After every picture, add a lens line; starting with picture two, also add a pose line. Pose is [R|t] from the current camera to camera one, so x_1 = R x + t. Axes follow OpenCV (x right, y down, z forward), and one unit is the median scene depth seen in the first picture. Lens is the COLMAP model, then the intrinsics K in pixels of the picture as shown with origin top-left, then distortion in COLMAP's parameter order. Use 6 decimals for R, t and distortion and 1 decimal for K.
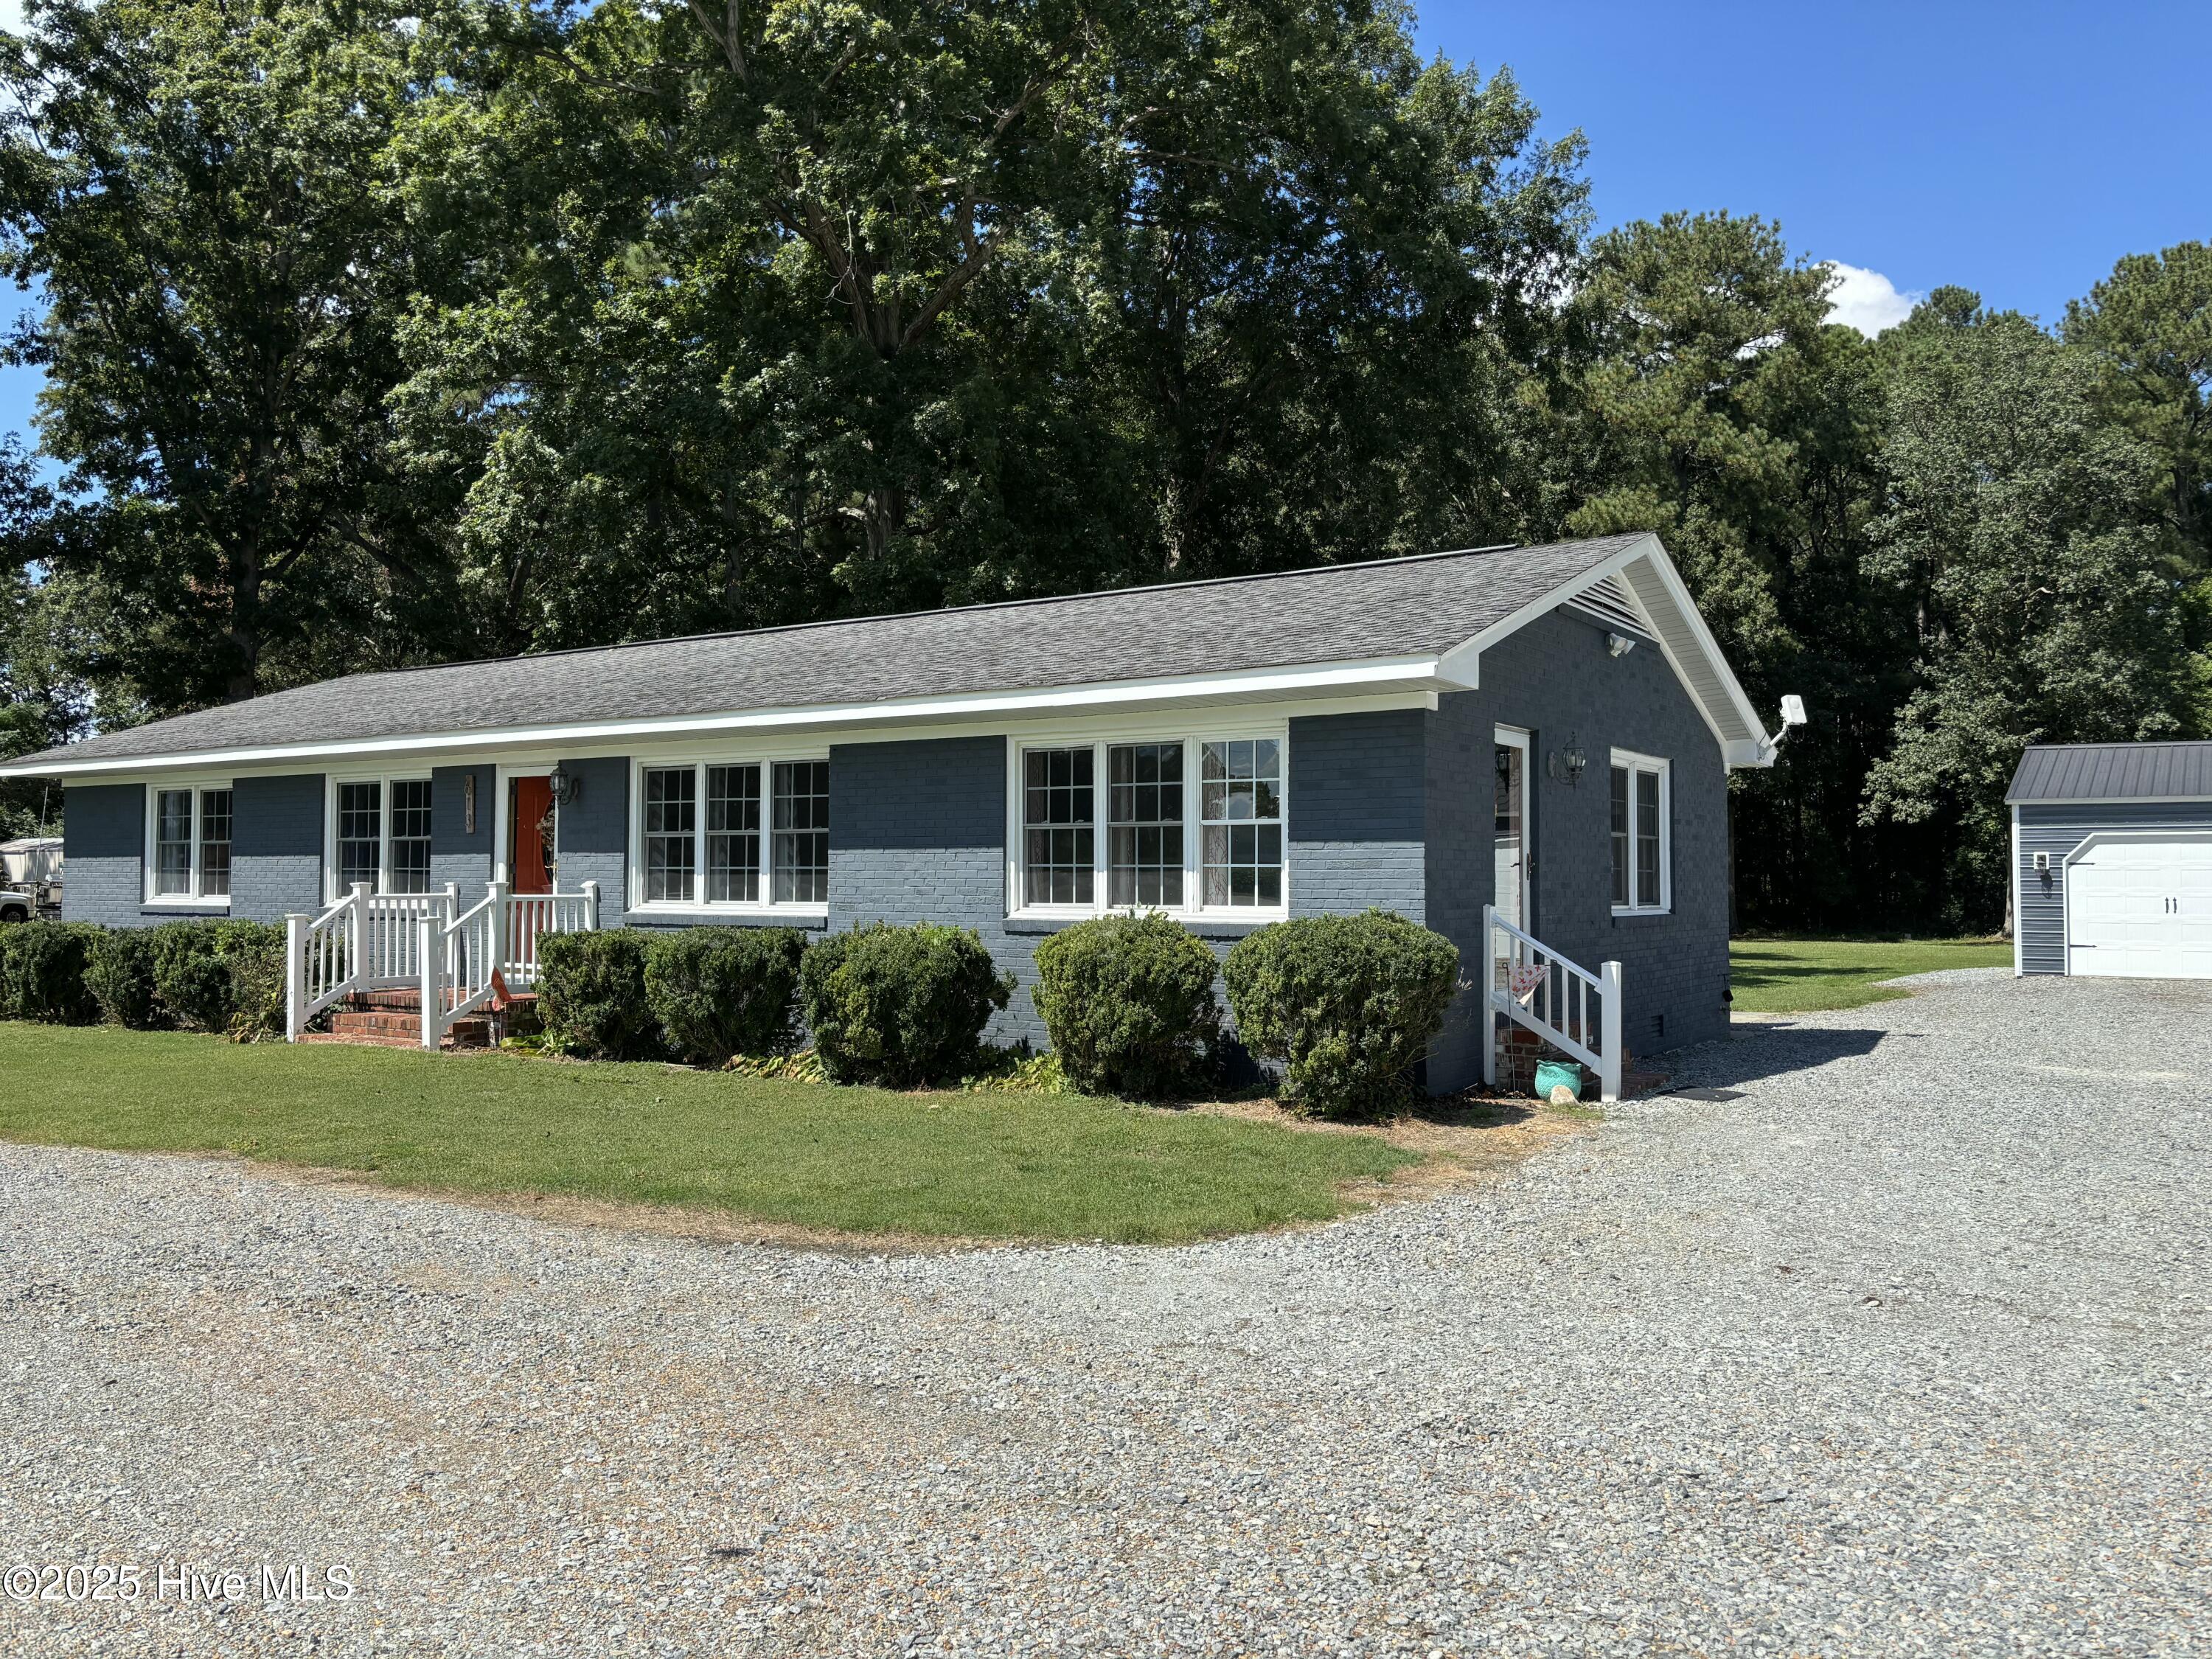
lens RADIAL K [[1683.0, 0, 1106.0], [0, 1683.0, 829.5], [0, 0, 1]] dist [0.009249, 0.002026]
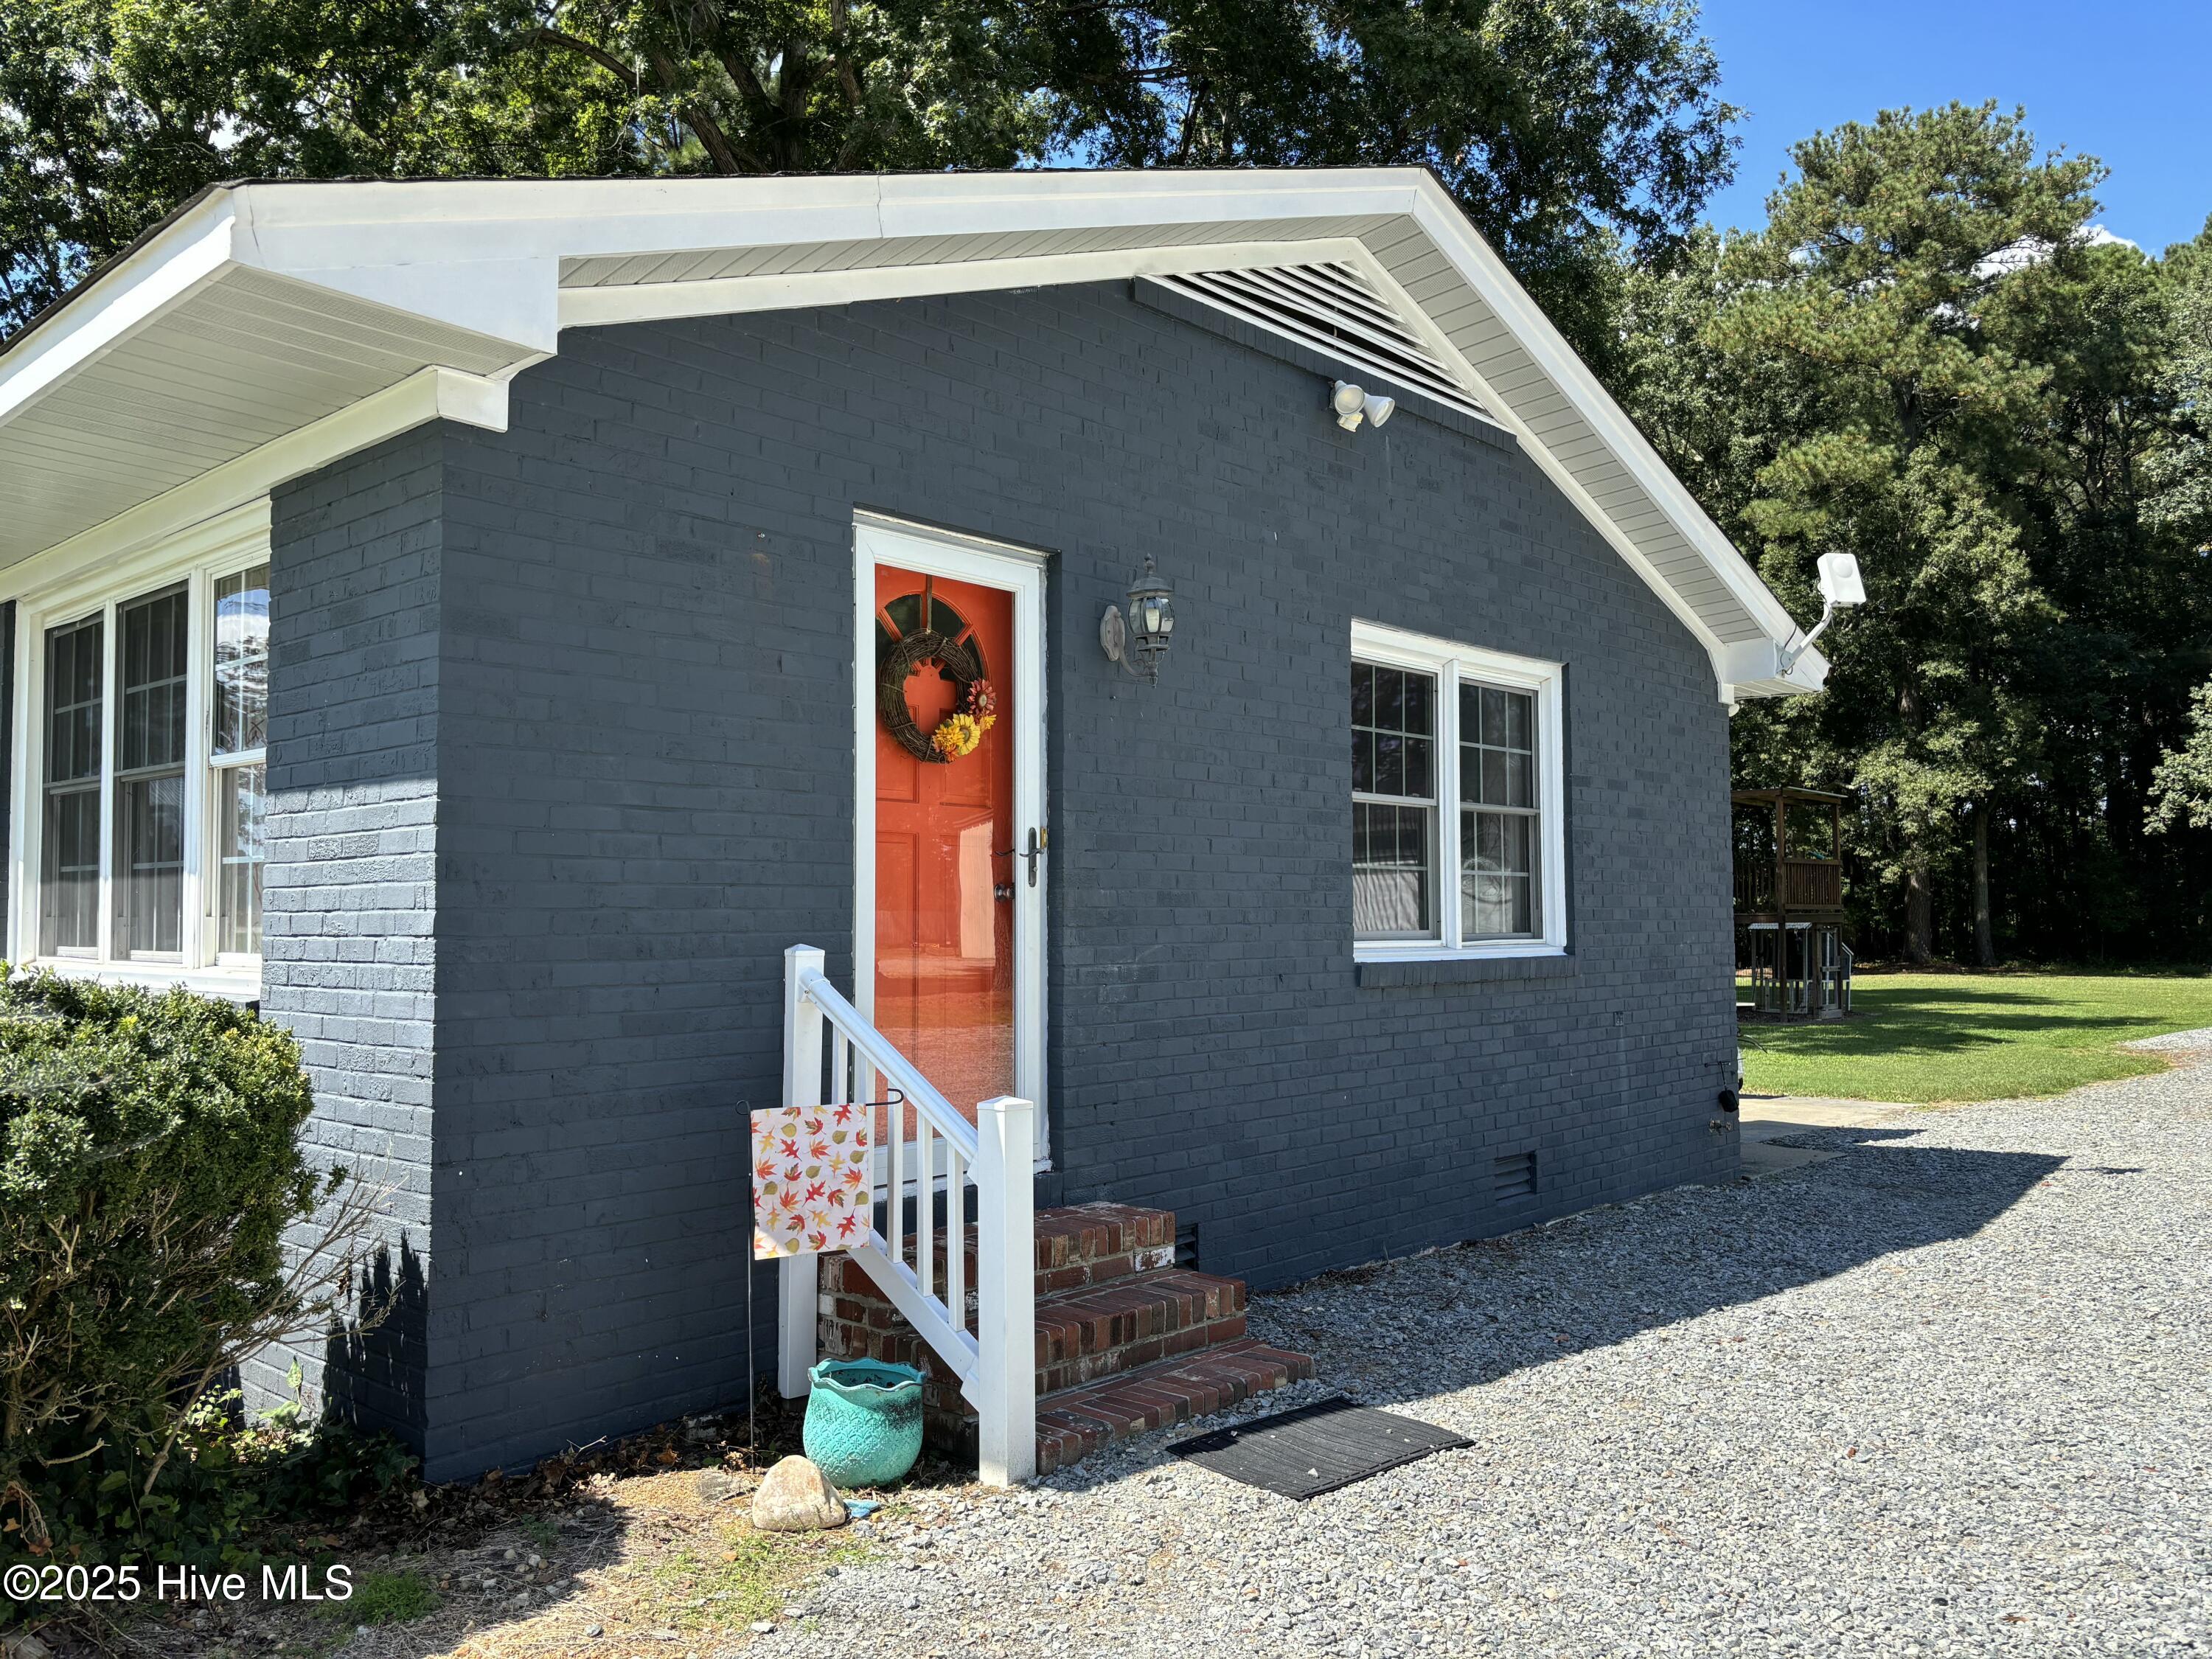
lens RADIAL K [[1601.8, 0, 1166.1], [0, 1601.8, 834.9], [0, 0, 1]] dist [0.135010, -0.171527]
pose [[0.990037, -0.018283, -0.139612, 0.092574], [0.015626, 0.999676, -0.020102, 0.006883], [0.139934, 0.017720, 0.990002, 0.156367]]
